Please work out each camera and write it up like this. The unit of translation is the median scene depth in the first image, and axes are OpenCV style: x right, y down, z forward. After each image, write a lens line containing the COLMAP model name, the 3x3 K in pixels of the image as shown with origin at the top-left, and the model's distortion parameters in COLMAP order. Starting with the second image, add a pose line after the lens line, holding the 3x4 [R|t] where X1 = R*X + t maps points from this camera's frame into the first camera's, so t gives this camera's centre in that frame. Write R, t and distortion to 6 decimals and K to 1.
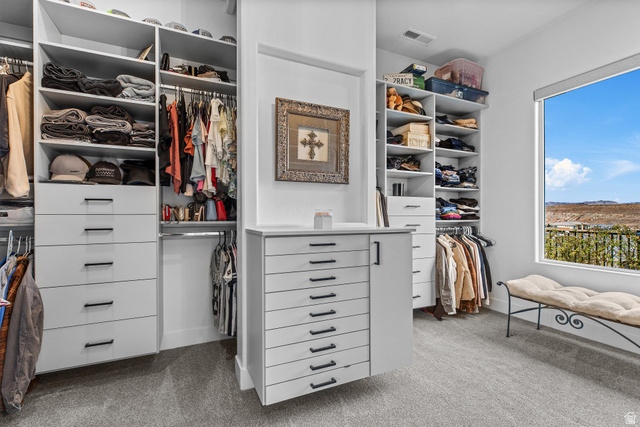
lens RADIAL K [[283.9, 0, 317.1], [0, 283.9, 215.3], [0, 0, 1]] dist [0.001210, 0.000705]
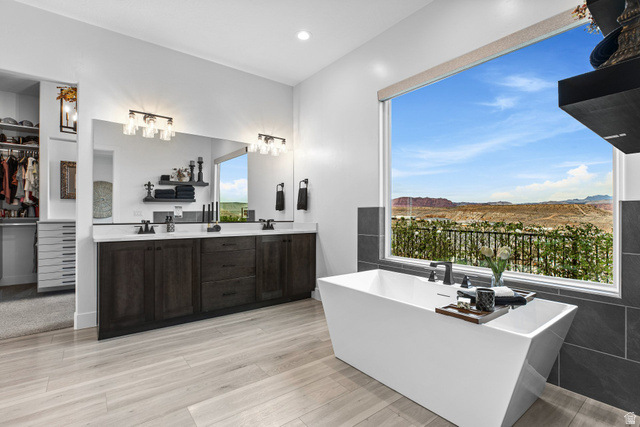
lens RADIAL K [[305.0, 0, 322.6], [0, 305.0, 212.4], [0, 0, 1]] dist [-0.000617, -0.000068]
pose [[0.979236, 0.002604, 0.202709, 1.249490], [-0.001624, 0.999986, -0.004998, -0.008889], [-0.202719, 0.004565, 0.979226, -1.565428]]
